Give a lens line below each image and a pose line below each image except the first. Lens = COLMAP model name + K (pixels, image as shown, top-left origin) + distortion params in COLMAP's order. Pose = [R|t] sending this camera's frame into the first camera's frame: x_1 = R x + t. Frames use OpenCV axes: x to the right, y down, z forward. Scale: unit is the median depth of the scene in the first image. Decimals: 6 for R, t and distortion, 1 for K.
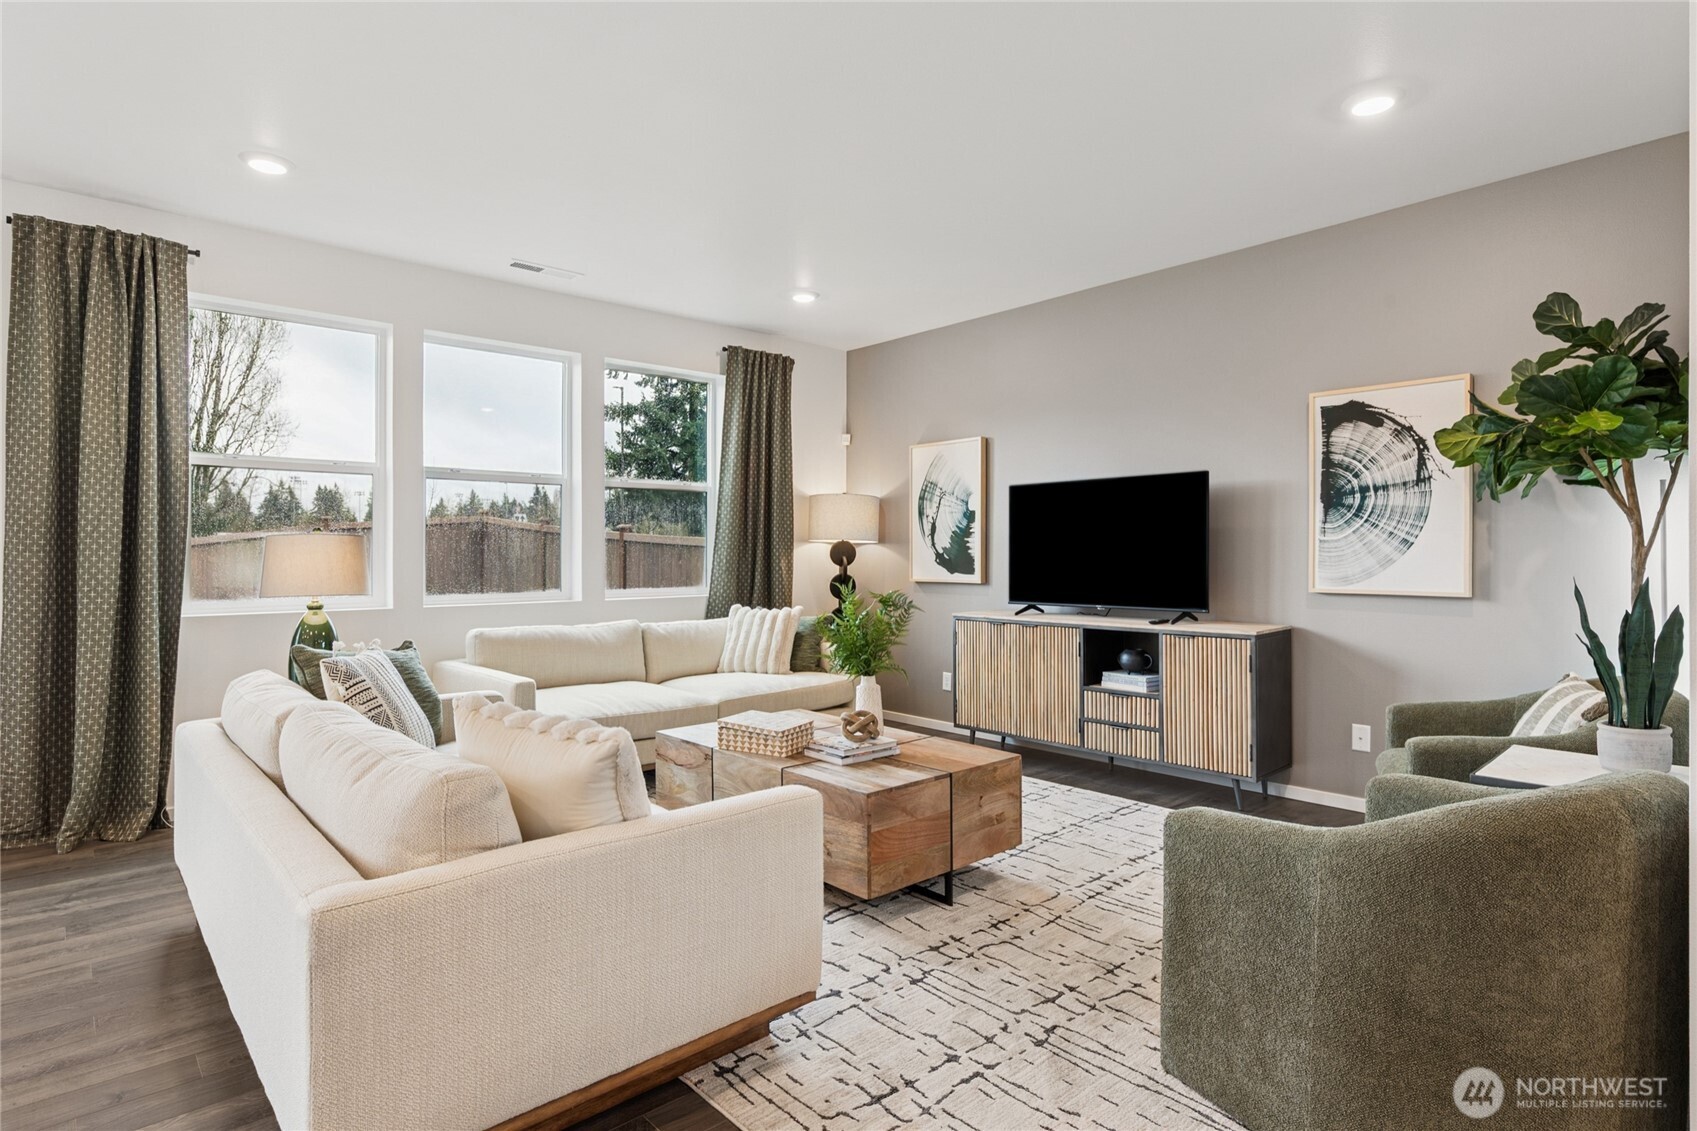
lens RADIAL K [[889.0, 0, 846.2], [0, 889.0, 555.9], [0, 0, 1]] dist [-0.003838, 0.000832]
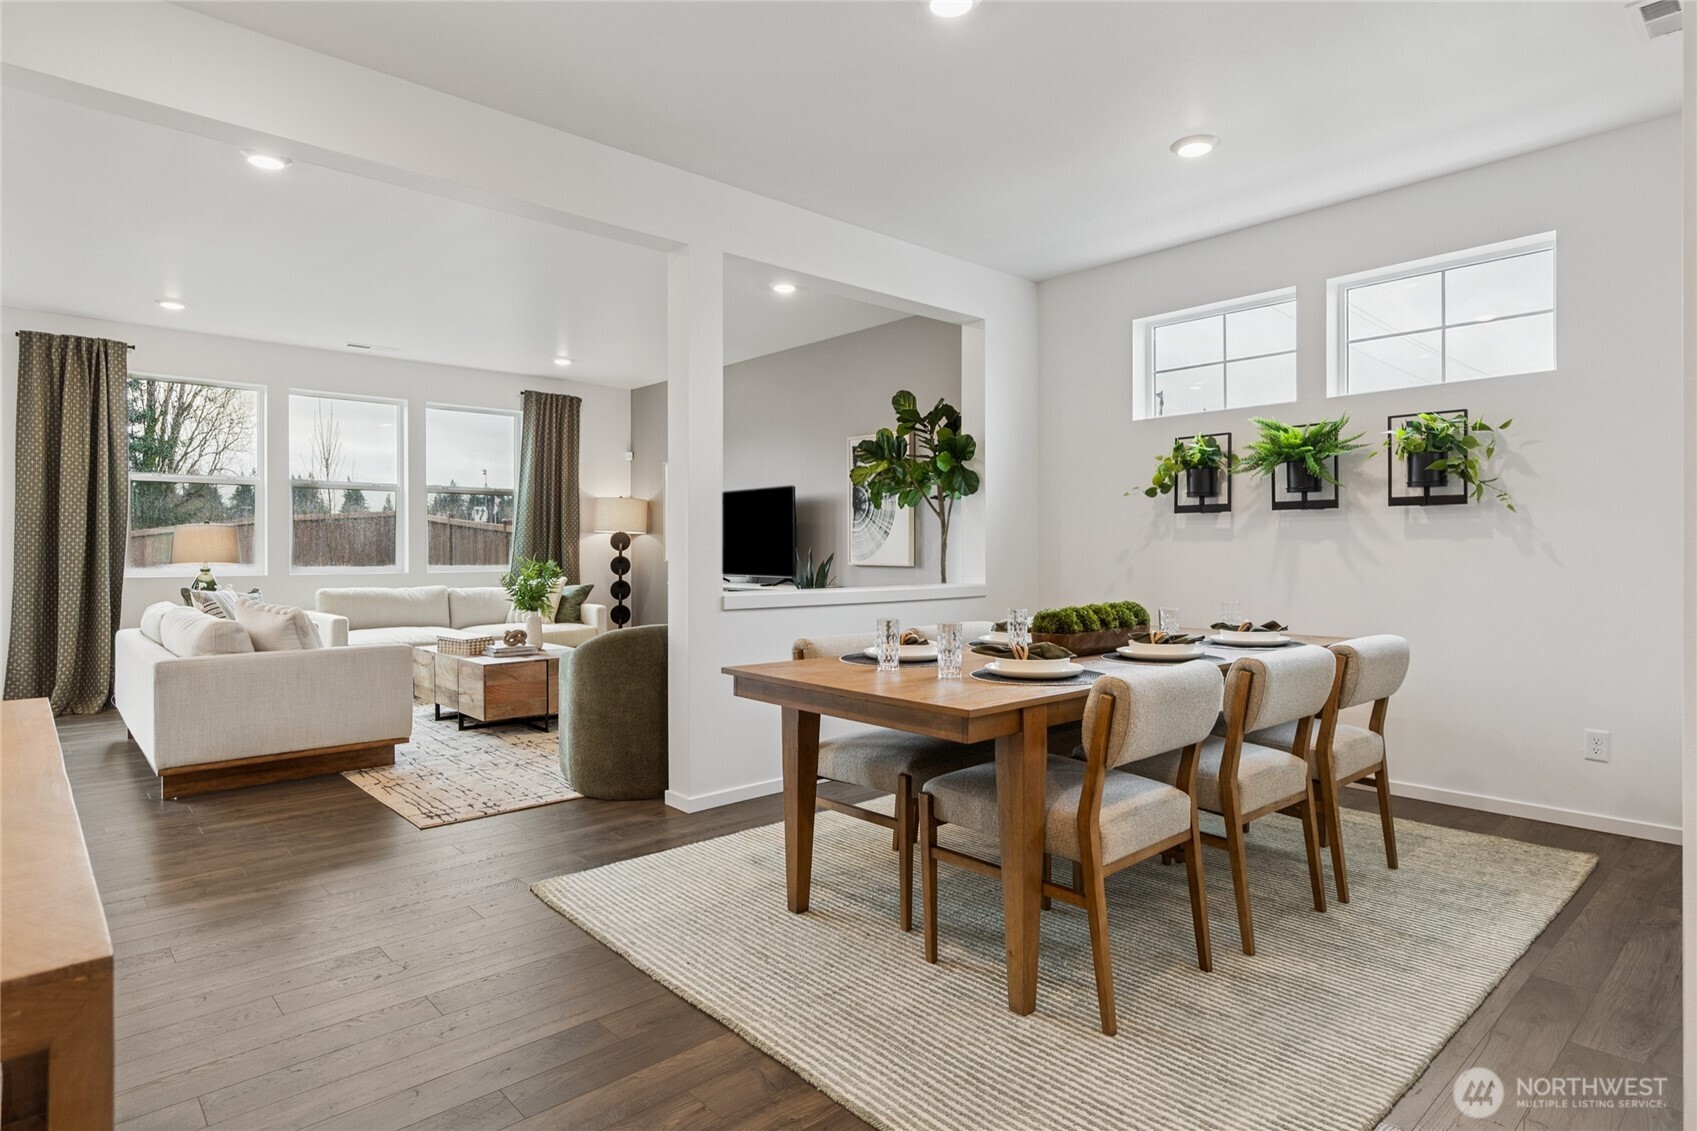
lens RADIAL K [[924.9, 0, 840.8], [0, 924.9, 558.7], [0, 0, 1]] dist [0.000510, -0.000921]
pose [[0.999993, 0.003475, -0.001236, 0.535961], [-0.003465, 0.999960, 0.008235, 0.017768], [0.001264, -0.008231, 0.999965, -0.653784]]
